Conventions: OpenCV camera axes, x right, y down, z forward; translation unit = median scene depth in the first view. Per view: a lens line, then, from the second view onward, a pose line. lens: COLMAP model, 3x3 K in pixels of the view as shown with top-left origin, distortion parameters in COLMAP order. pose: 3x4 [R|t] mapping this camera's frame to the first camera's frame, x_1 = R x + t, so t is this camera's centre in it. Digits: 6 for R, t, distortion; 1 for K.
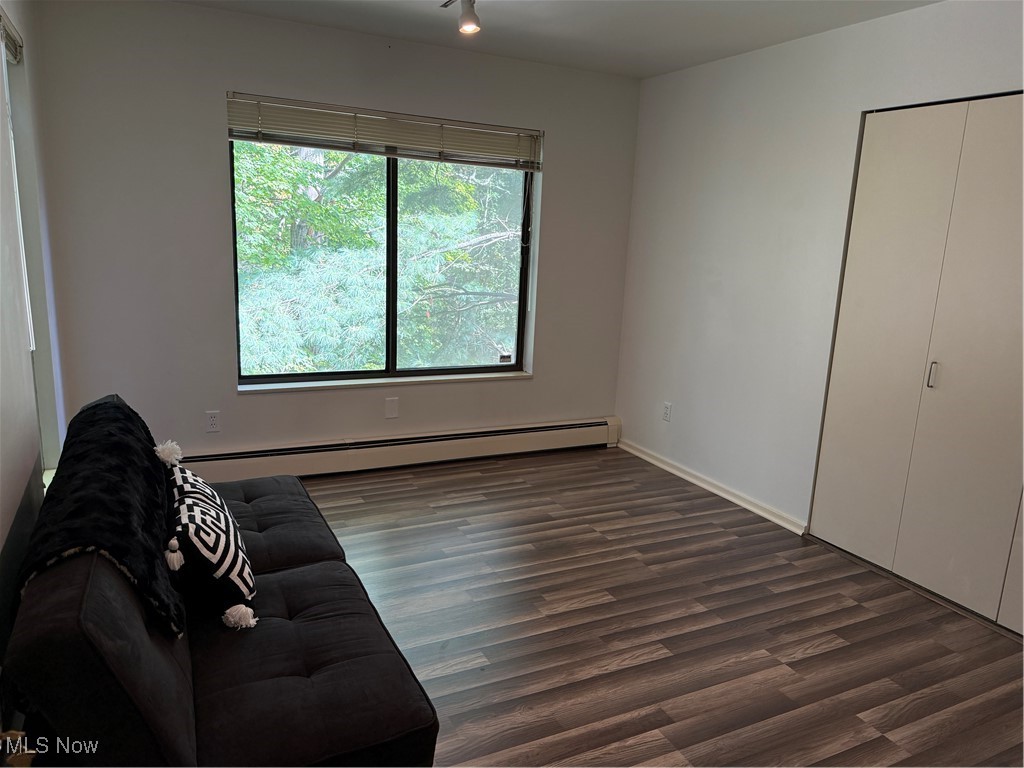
lens RADIAL K [[725.4, 0, 513.9], [0, 725.4, 387.3], [0, 0, 1]] dist [-0.000631, -0.002132]
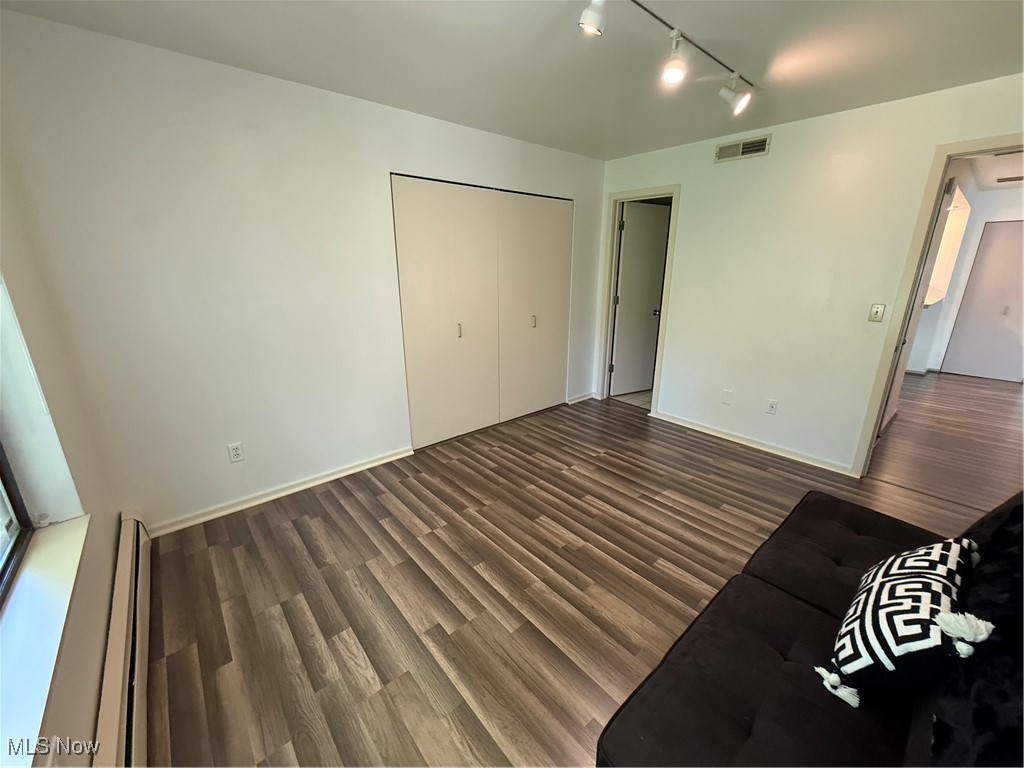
lens RADIAL K [[408.6, 0, 513.5], [0, 408.6, 379.3], [0, 0, 1]] dist [0.000307, 0.000887]
pose [[-0.250517, -0.303162, 0.919420, -0.444480], [0.194304, 0.914635, 0.354527, -0.225684], [-0.948413, 0.267462, -0.170226, 0.953857]]
